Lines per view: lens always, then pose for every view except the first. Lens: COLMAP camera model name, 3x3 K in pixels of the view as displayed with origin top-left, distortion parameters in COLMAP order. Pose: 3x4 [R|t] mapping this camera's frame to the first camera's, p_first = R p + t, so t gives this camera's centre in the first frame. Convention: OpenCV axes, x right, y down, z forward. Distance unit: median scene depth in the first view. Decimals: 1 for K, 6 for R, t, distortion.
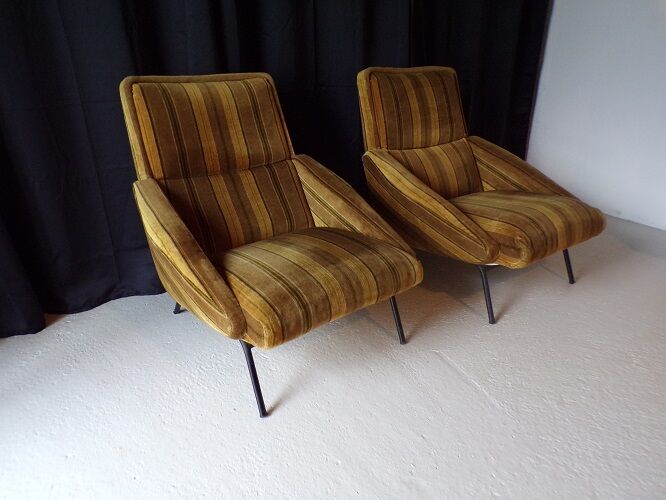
lens RADIAL K [[450.5, 0, 332.4], [0, 450.5, 249.4], [0, 0, 1]] dist [0.003549, 0.003191]
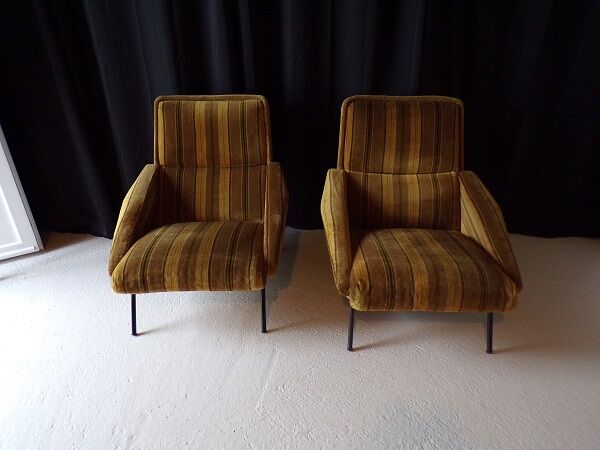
lens RADIAL K [[405.8, 0, 297.1], [0, 405.8, 228.3], [0, 0, 1]] dist [0.003549, 0.003191]
pose [[0.802010, 0.268298, -0.533663, 0.702099], [-0.236172, 0.963076, 0.129256, -0.217615], [0.548637, 0.022371, 0.835761, 0.107722]]
